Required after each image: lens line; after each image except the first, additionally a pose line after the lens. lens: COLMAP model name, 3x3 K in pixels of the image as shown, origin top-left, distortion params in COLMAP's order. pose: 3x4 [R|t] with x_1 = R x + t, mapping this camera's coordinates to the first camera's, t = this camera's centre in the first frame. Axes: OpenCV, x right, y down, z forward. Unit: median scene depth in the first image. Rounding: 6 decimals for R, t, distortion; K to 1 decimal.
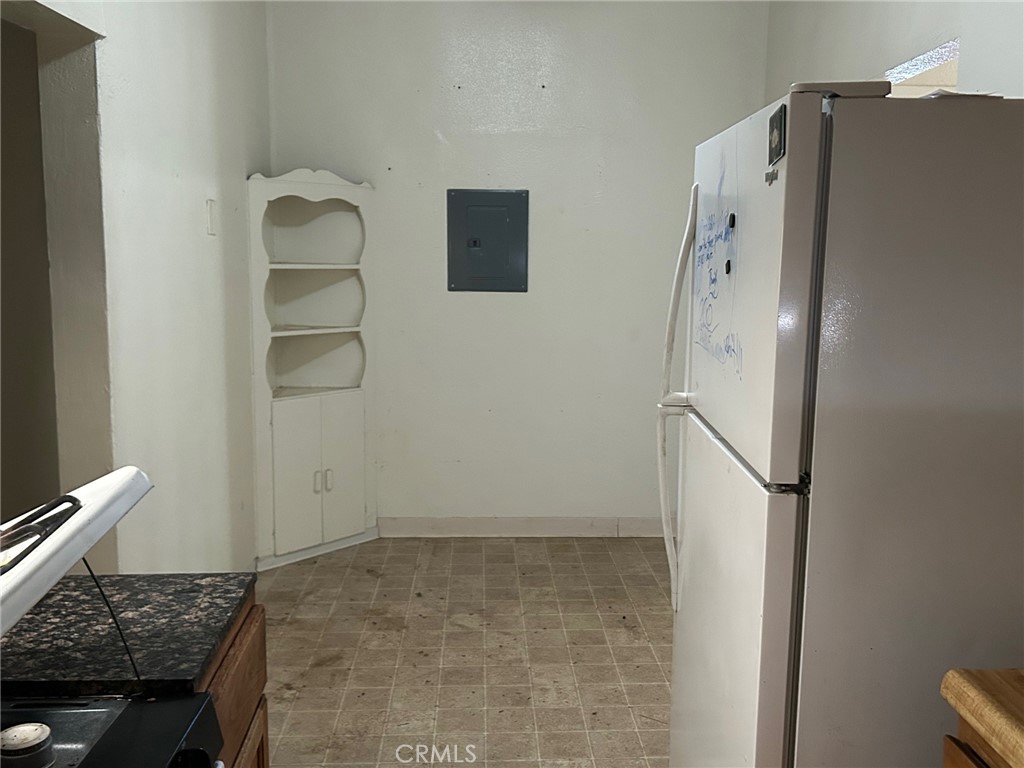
lens RADIAL K [[955.2, 0, 512.0], [0, 955.2, 384.0], [0, 0, 1]] dist [0.071842, -0.008003]
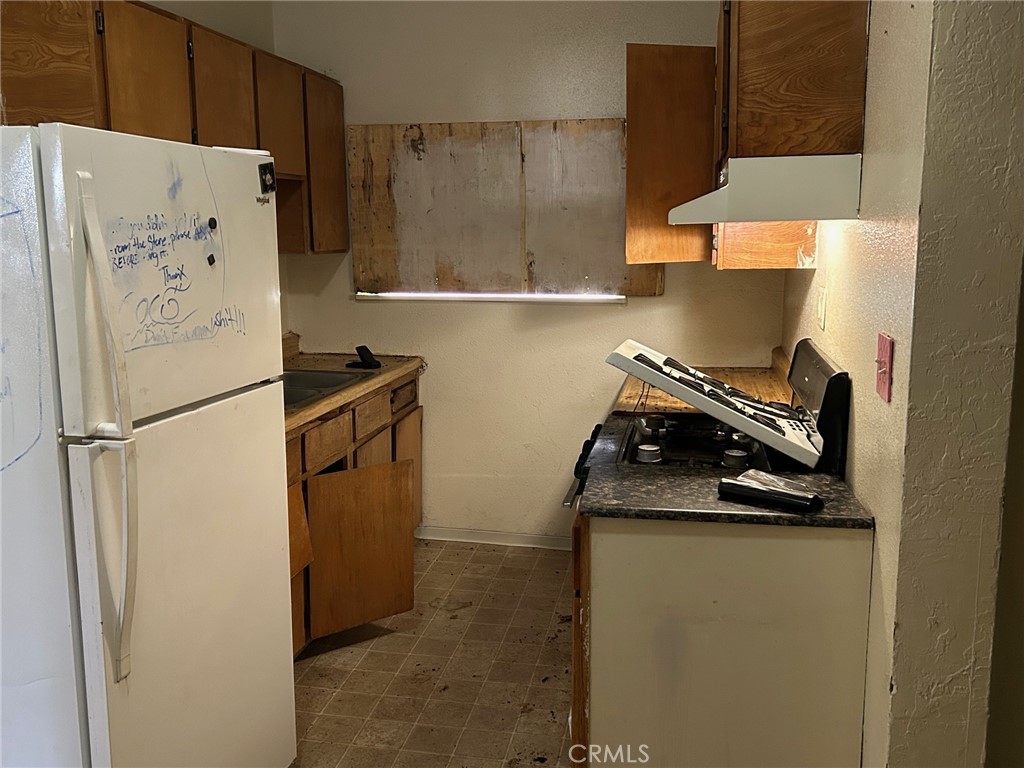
lens RADIAL K [[955.2, 0, 512.0], [0, 955.2, 384.0], [0, 0, 1]] dist [0.071842, -0.008003]
pose [[-0.976943, -0.041881, 0.209351, -0.469854], [0.024388, 0.952261, 0.304310, -0.367908], [-0.212101, 0.302399, -0.929283, 2.303390]]
